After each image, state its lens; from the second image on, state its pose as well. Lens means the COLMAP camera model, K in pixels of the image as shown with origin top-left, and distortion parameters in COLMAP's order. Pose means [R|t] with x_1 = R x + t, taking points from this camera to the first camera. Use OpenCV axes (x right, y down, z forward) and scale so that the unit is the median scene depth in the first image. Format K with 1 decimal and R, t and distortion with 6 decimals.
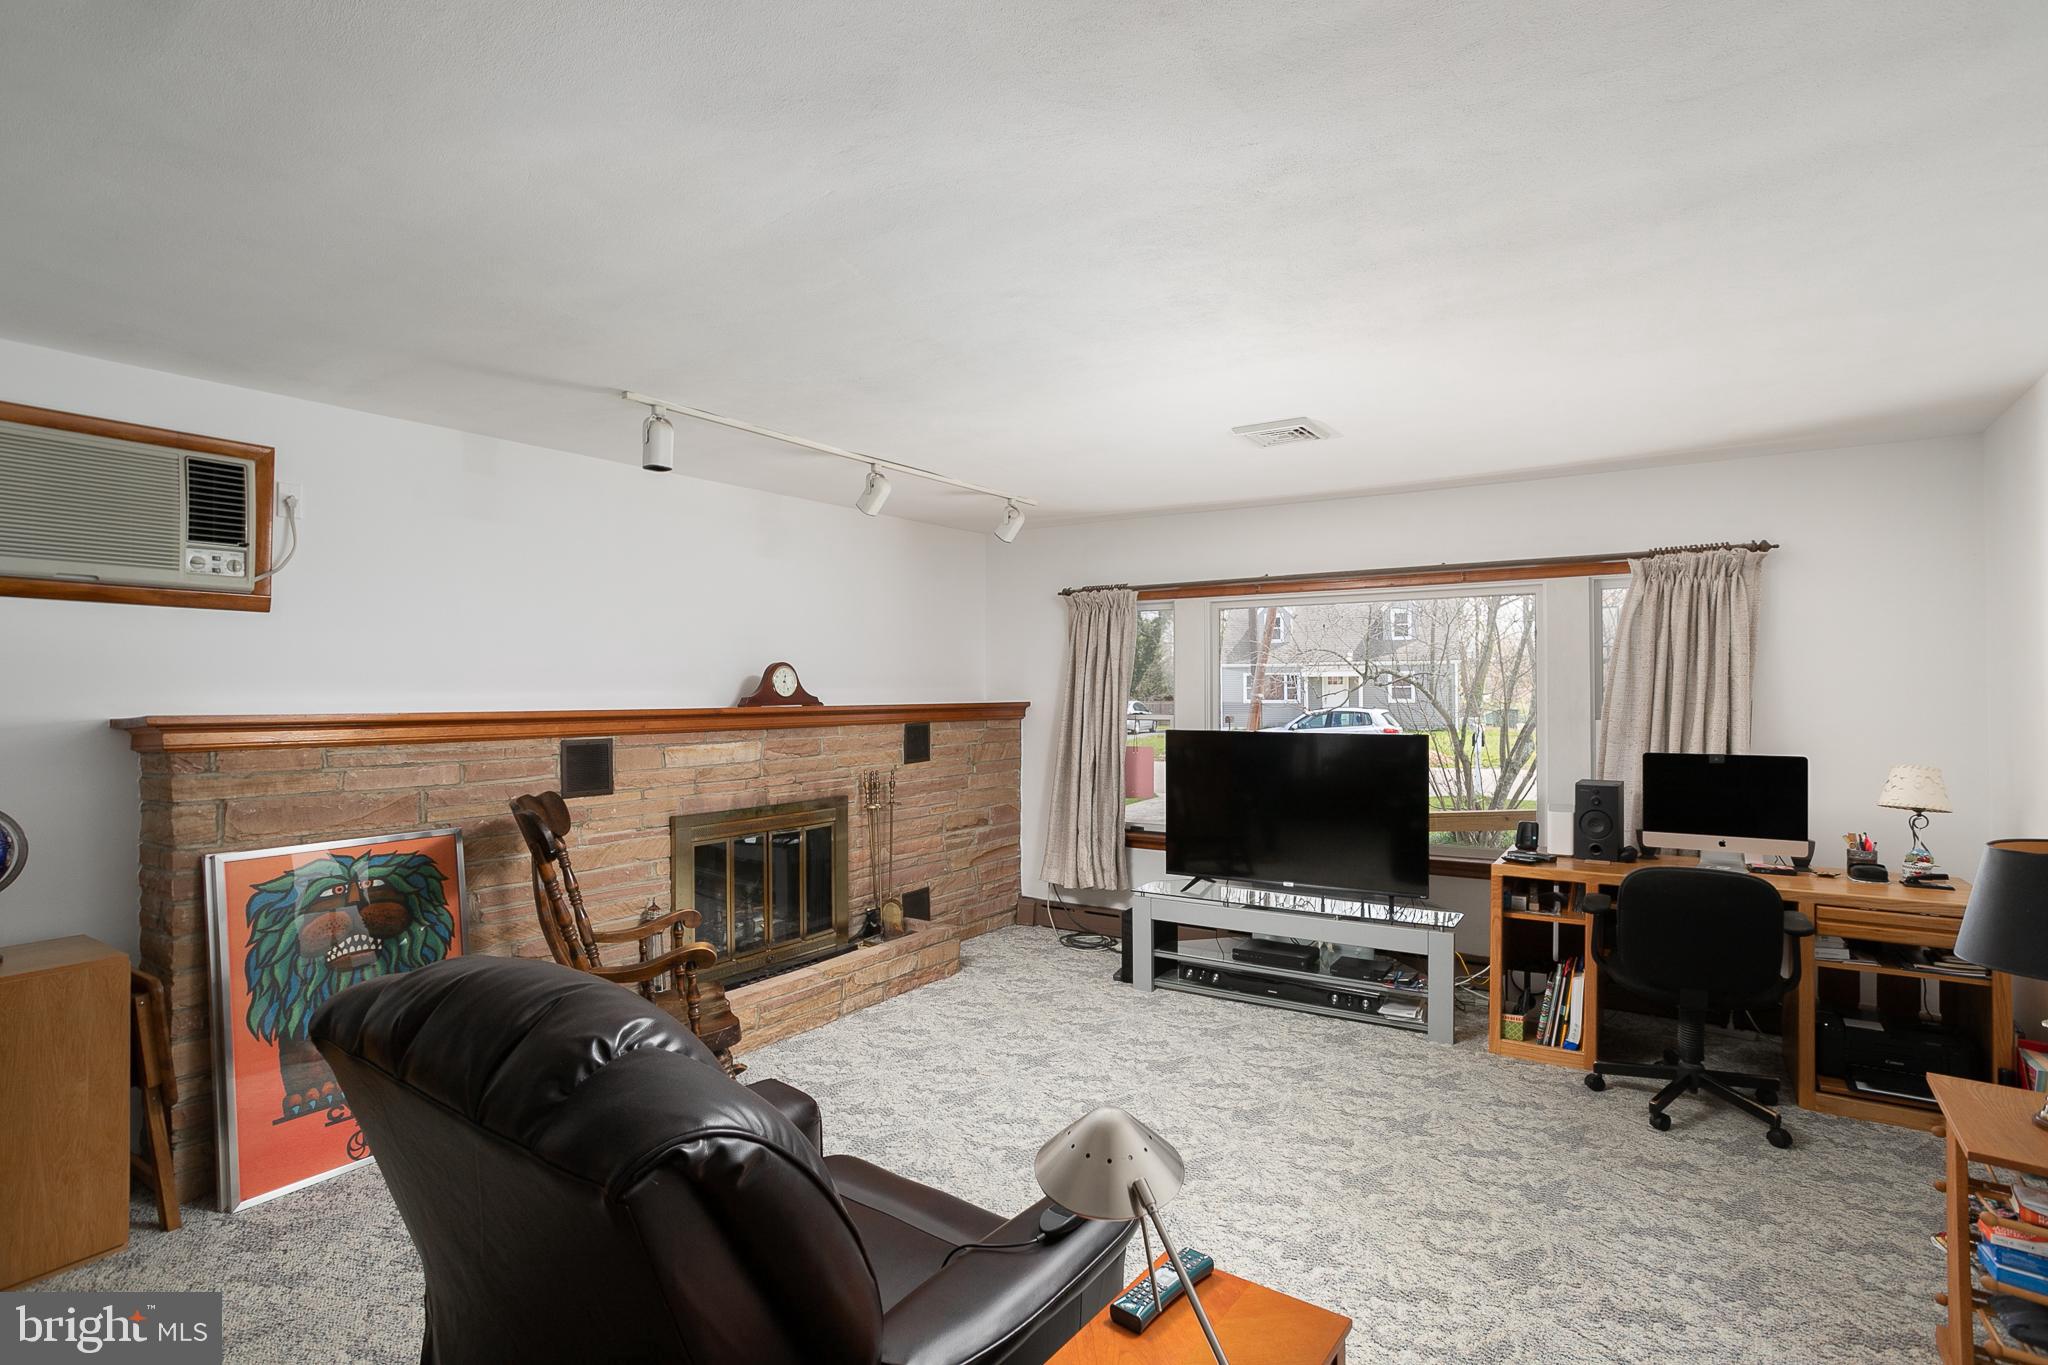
lens RADIAL K [[992.6, 0, 1041.0], [0, 992.6, 683.1], [0, 0, 1]] dist [-0.027070, 0.004483]
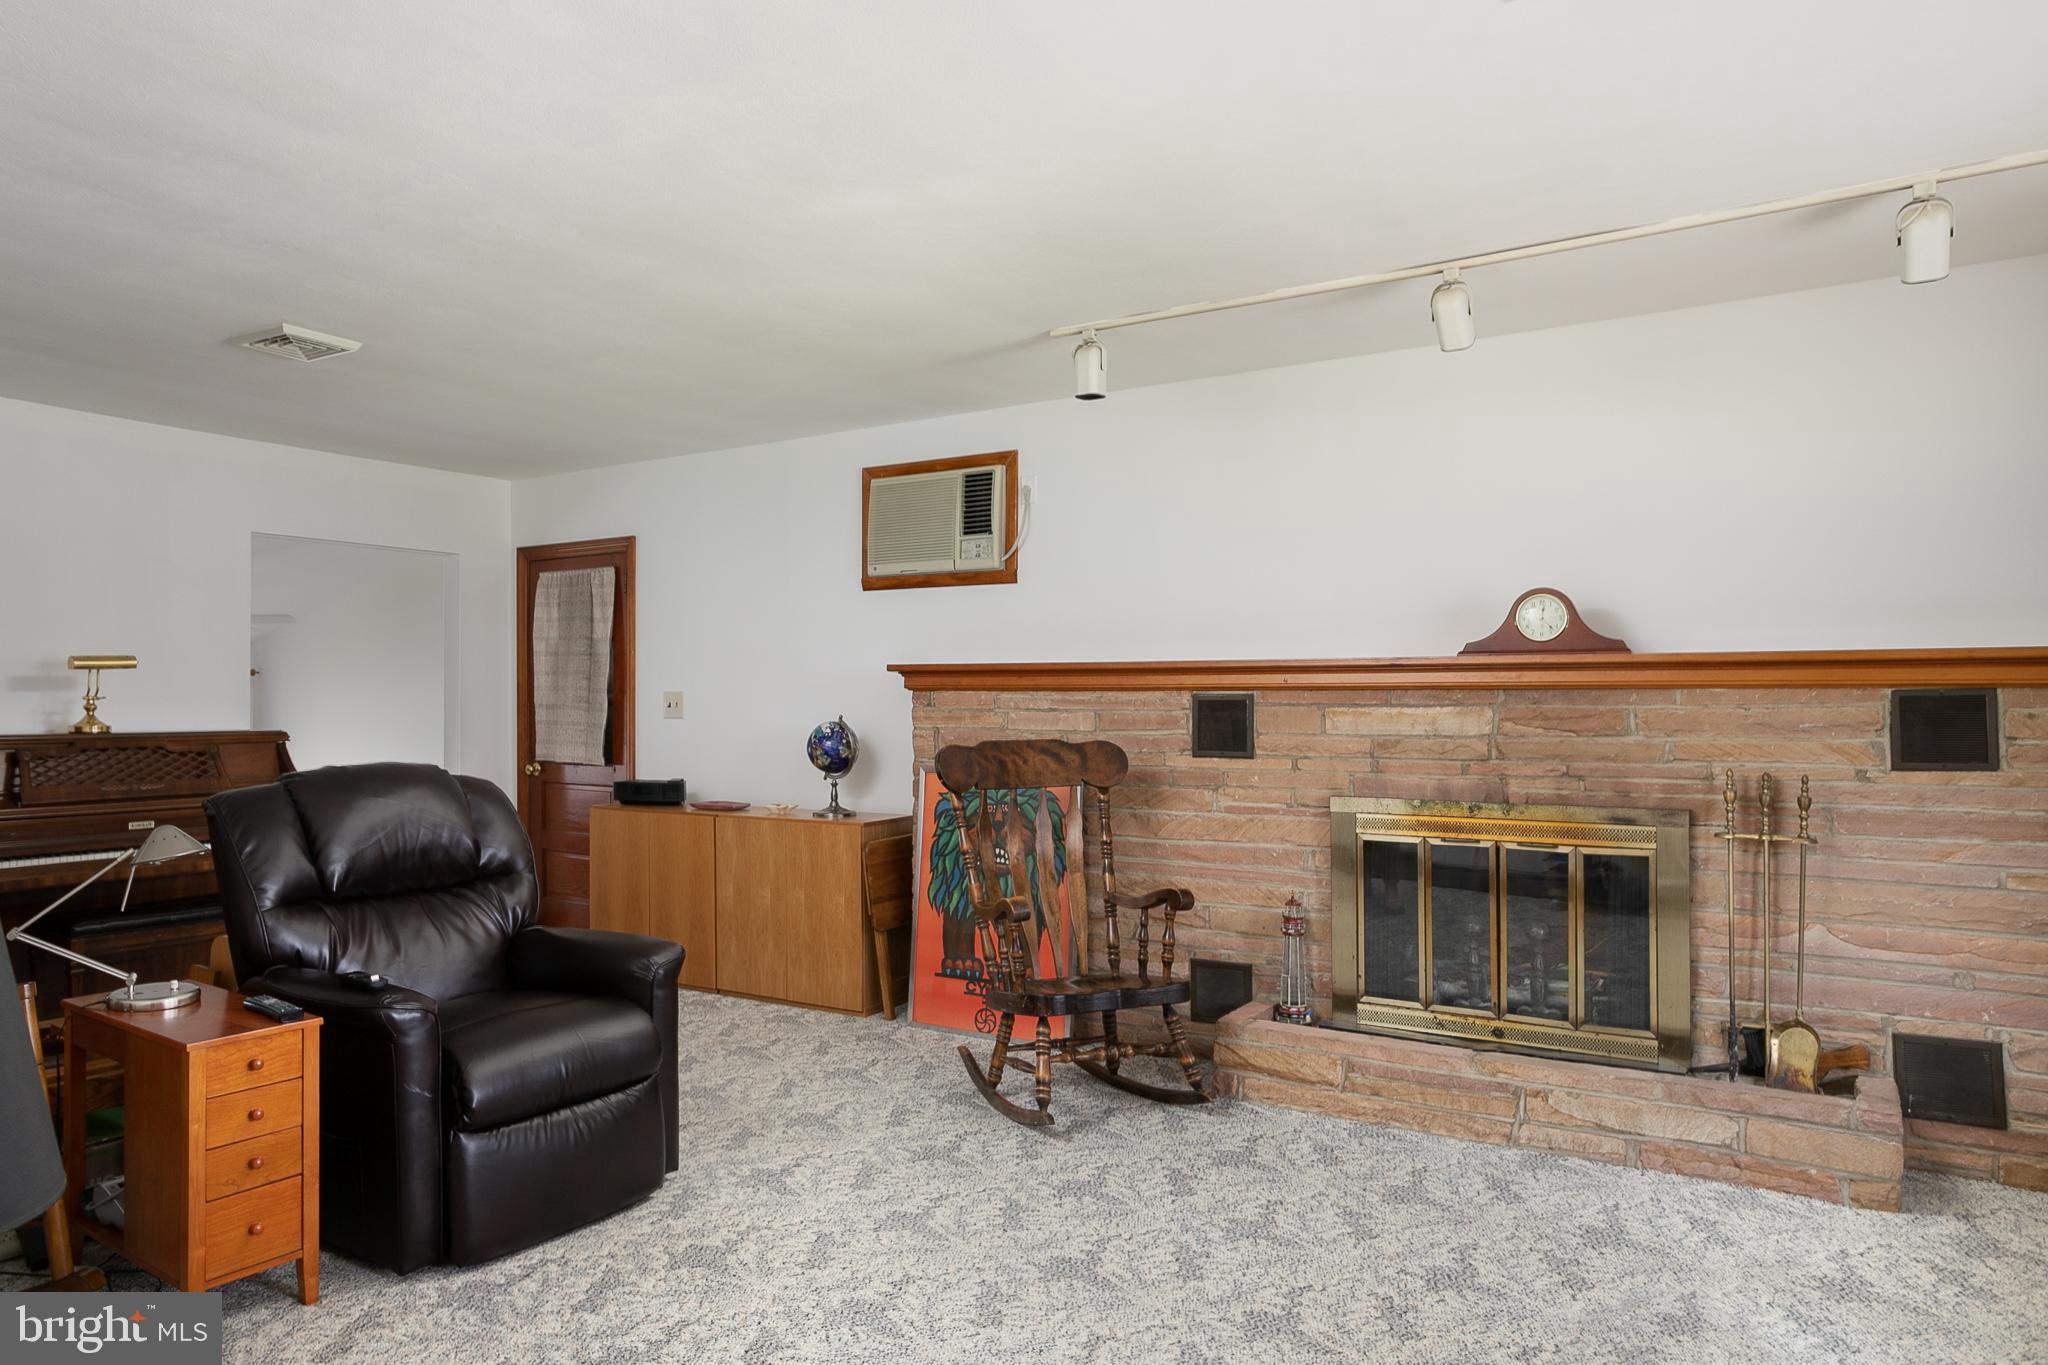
lens RADIAL K [[1553.5, 0, 1023.0], [0, 1553.5, 684.2], [0, 0, 1]] dist [-0.004163, 0.007433]
pose [[-0.024735, -0.005690, -0.999678, 0.977952], [0.014046, 0.999883, -0.006038, 0.055705], [0.999595, -0.014191, -0.024653, 0.880675]]
